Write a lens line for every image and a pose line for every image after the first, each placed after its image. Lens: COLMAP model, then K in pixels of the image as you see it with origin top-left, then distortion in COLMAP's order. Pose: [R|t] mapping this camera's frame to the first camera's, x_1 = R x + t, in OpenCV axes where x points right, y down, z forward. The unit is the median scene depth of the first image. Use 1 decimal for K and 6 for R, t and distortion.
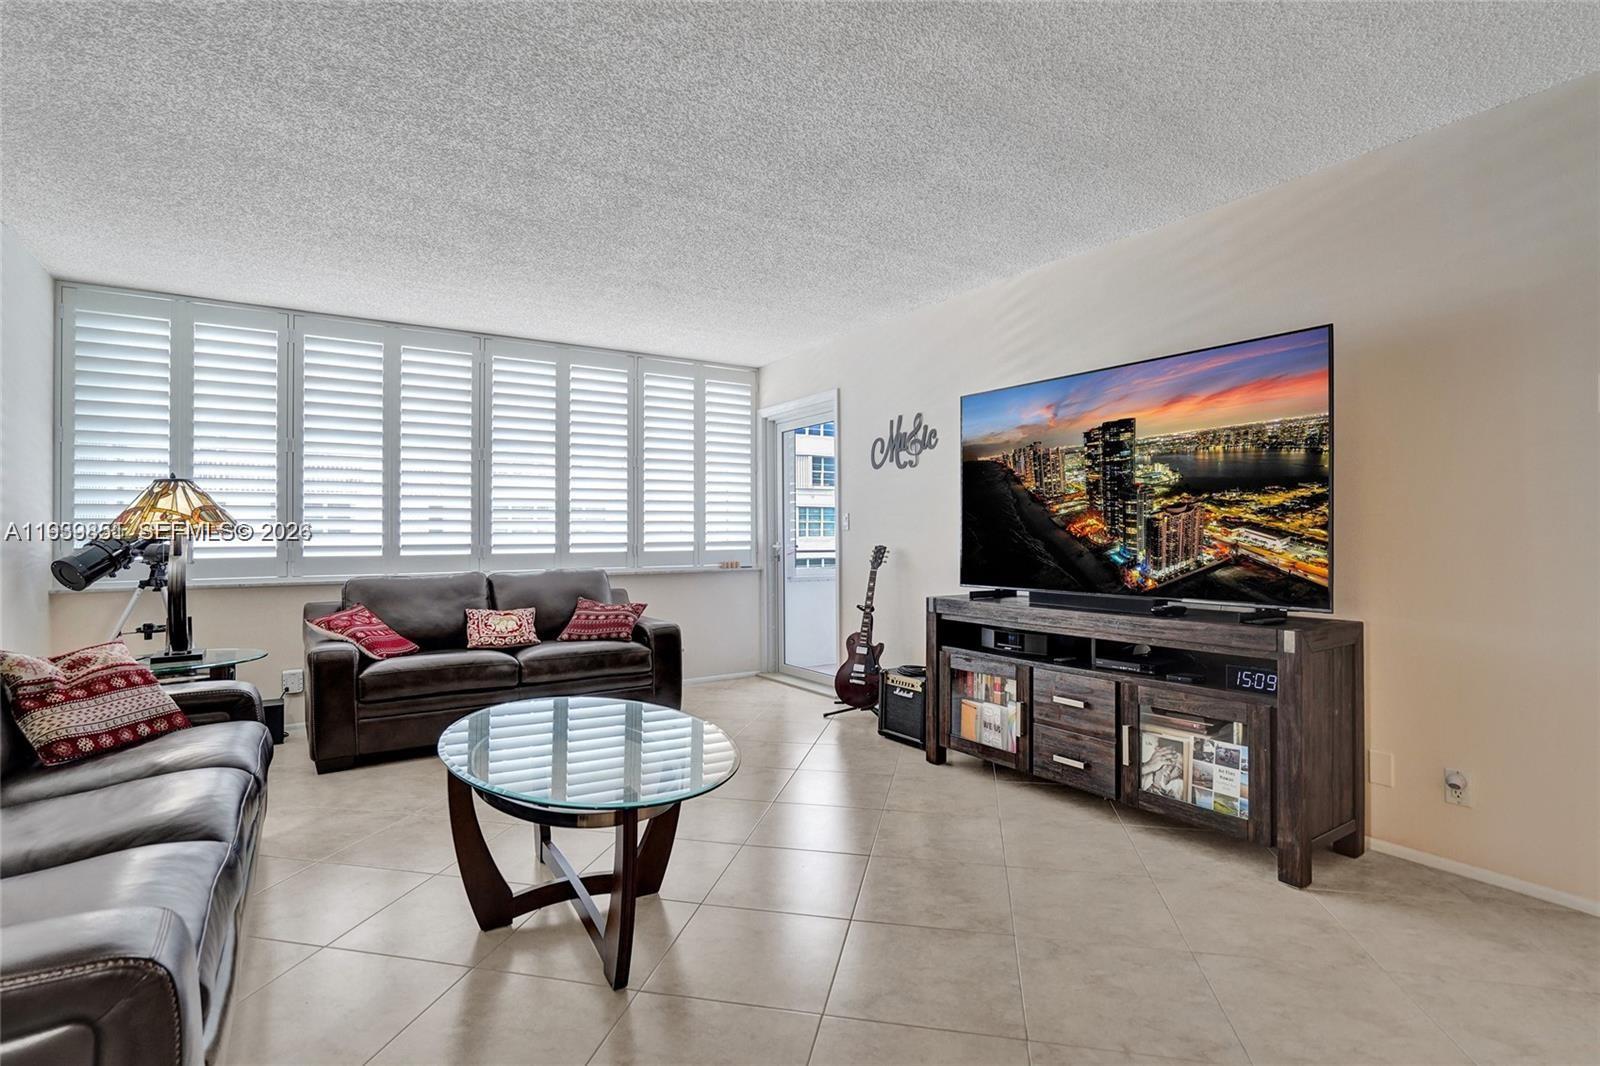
lens RADIAL K [[768.2, 0, 784.2], [0, 768.2, 537.8], [0, 0, 1]] dist [-0.021923, 0.000119]
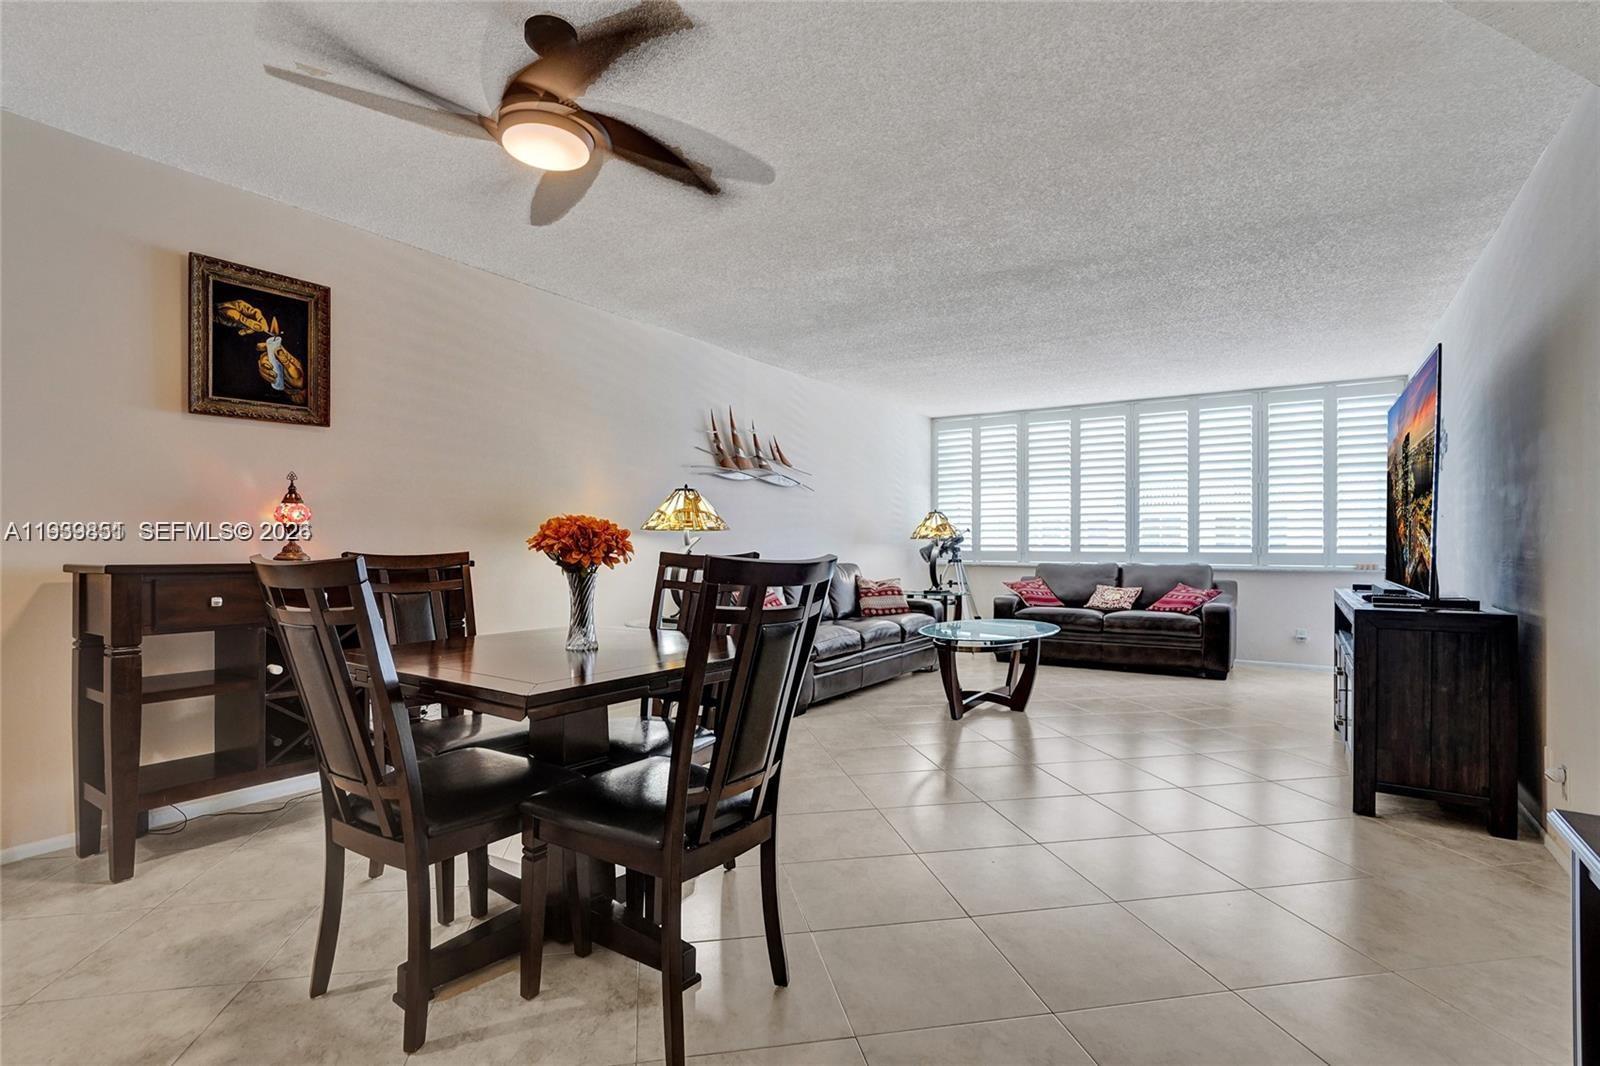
lens RADIAL K [[768.2, 0, 784.2], [0, 768.2, 537.8], [0, 0, 1]] dist [-0.021923, 0.000119]
pose [[0.389498, 0.002626, -0.921024, 0.979949], [-0.009094, 0.999958, -0.000995, 0.004555], [0.920983, 0.008764, 0.389505, -0.261536]]
